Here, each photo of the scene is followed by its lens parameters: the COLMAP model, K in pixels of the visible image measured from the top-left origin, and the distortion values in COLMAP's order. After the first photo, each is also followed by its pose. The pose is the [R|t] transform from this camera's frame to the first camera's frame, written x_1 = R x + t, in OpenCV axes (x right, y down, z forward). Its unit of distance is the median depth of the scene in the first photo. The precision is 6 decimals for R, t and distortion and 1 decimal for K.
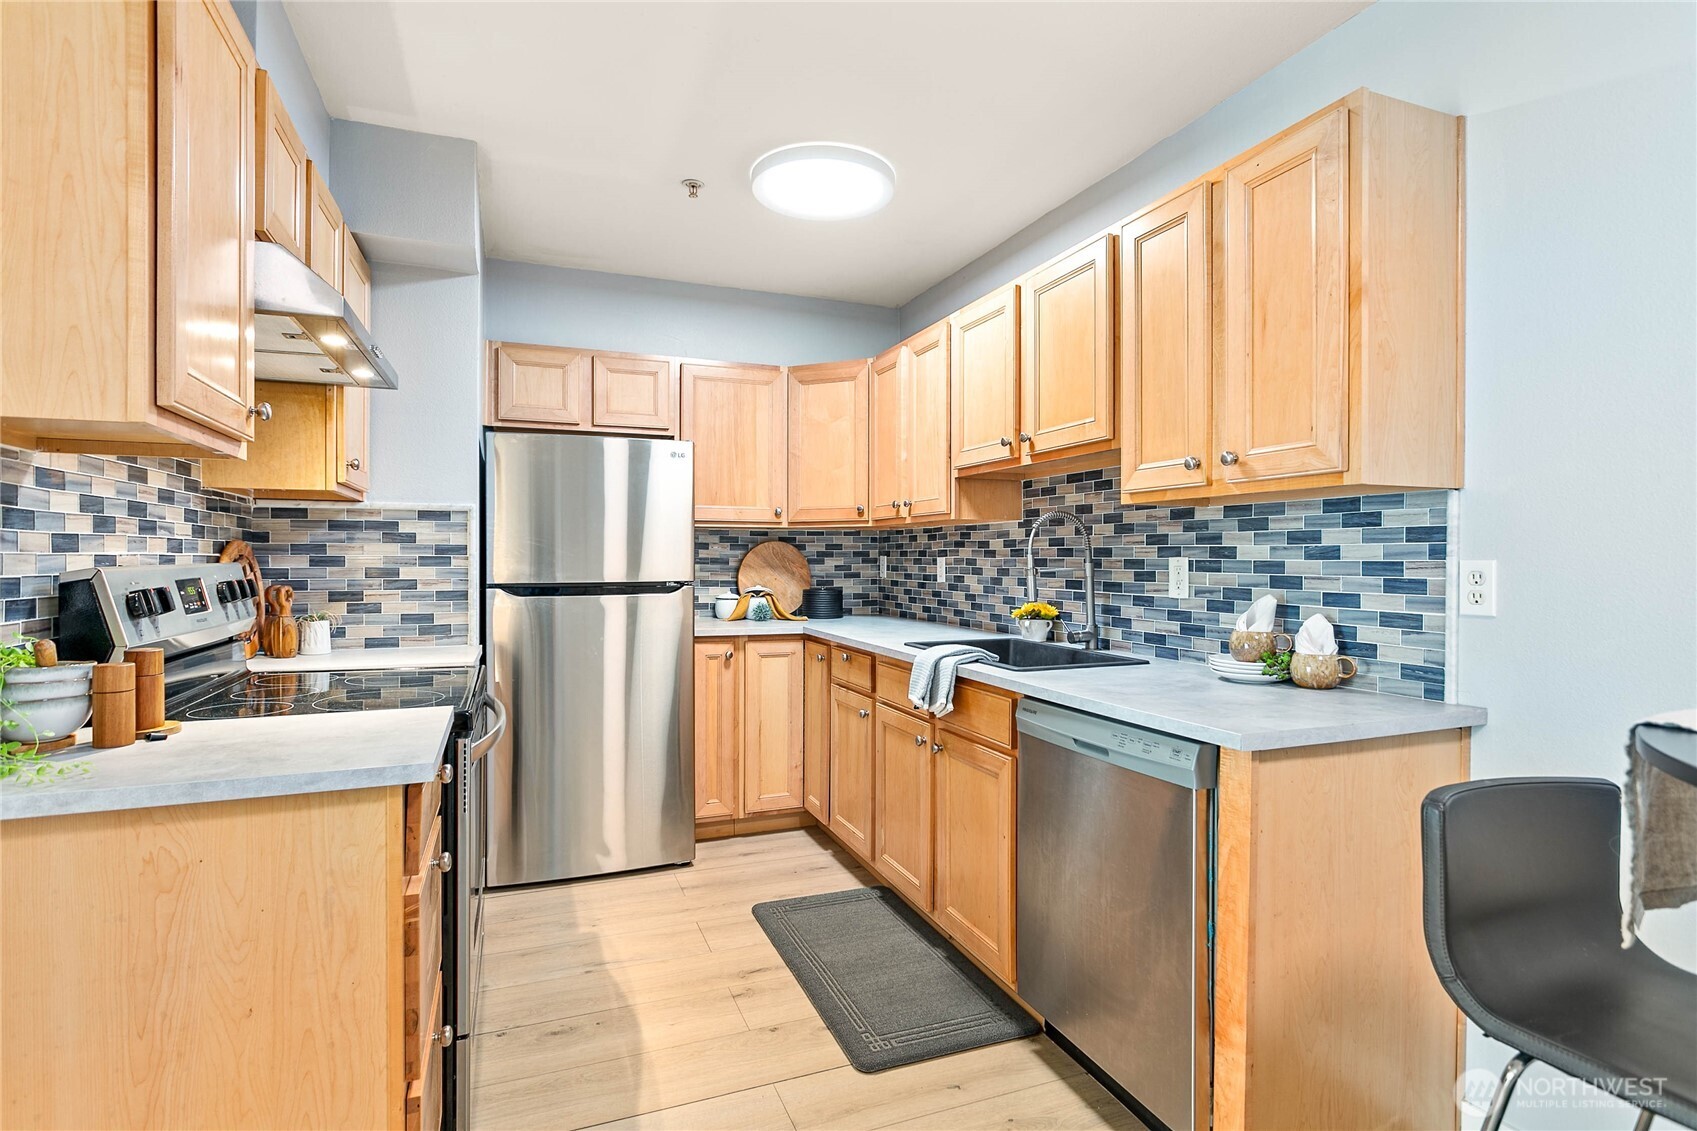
lens RADIAL K [[851.0, 0, 848.6], [0, 851.0, 567.2], [0, 0, 1]] dist [-0.011656, 0.001755]
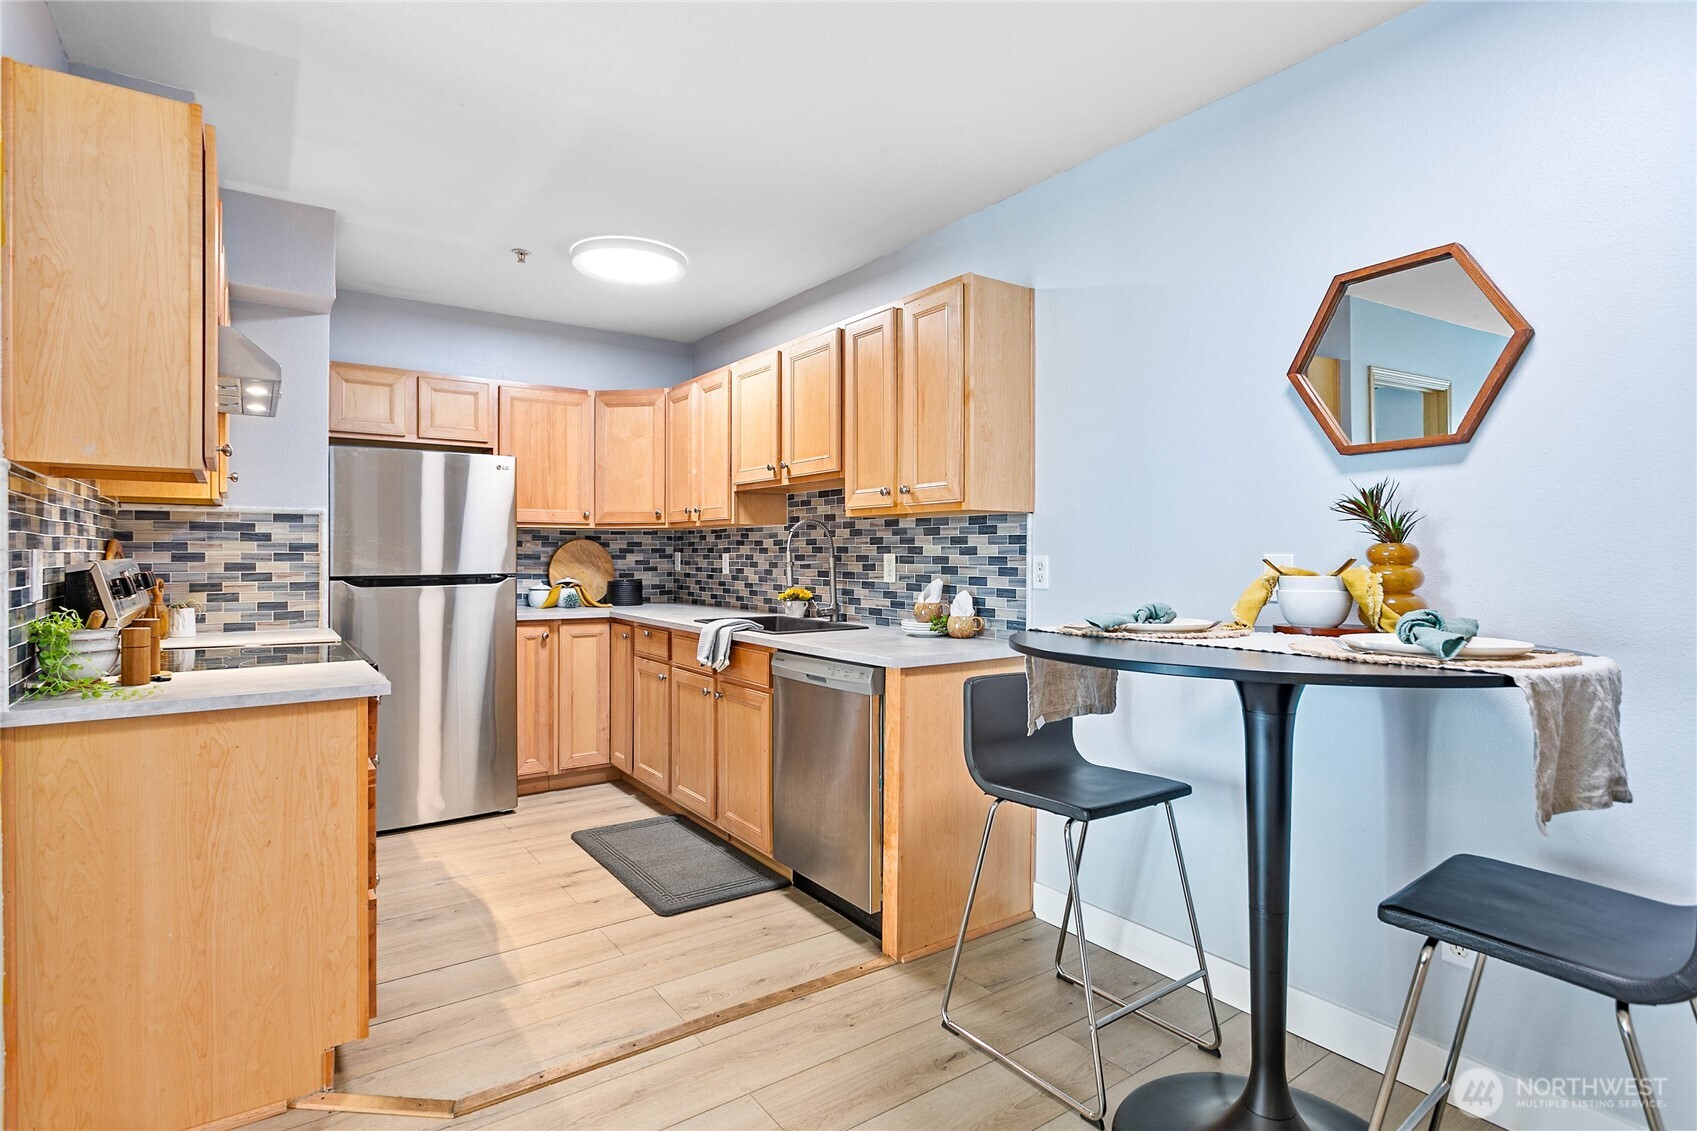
lens RADIAL K [[851.0, 0, 848.3], [0, 851.0, 555.4], [0, 0, 1]] dist [-0.011656, 0.001755]
pose [[0.971803, -0.000801, 0.235792, -0.012730], [0.002788, 0.999963, -0.008095, 0.002556], [-0.235777, 0.008524, 0.971770, -0.340445]]
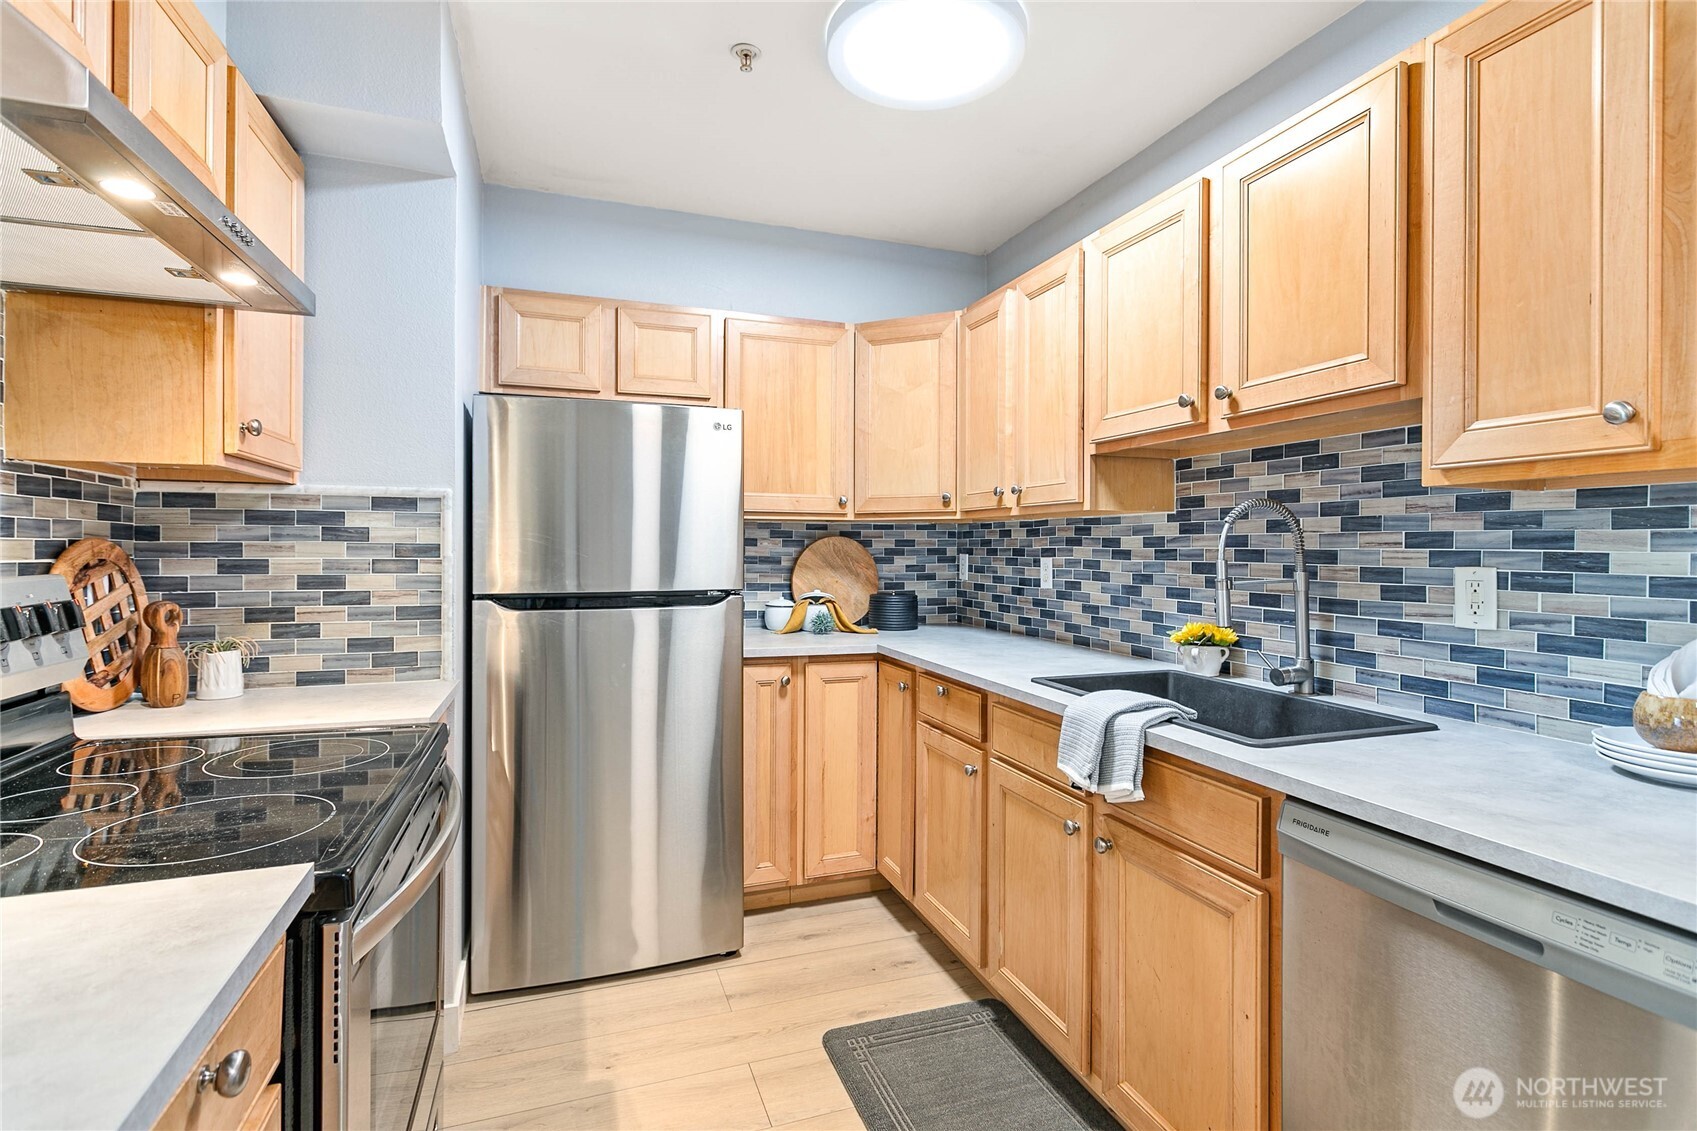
lens RADIAL K [[825.6, 0, 855.4], [0, 825.6, 559.1], [0, 0, 1]] dist [-0.001412, 0.000176]
pose [[0.999605, 0.003020, -0.027955, -0.073867], [-0.002945, 0.999992, 0.002741, -0.017185], [0.027963, -0.002658, 0.999605, 0.316153]]
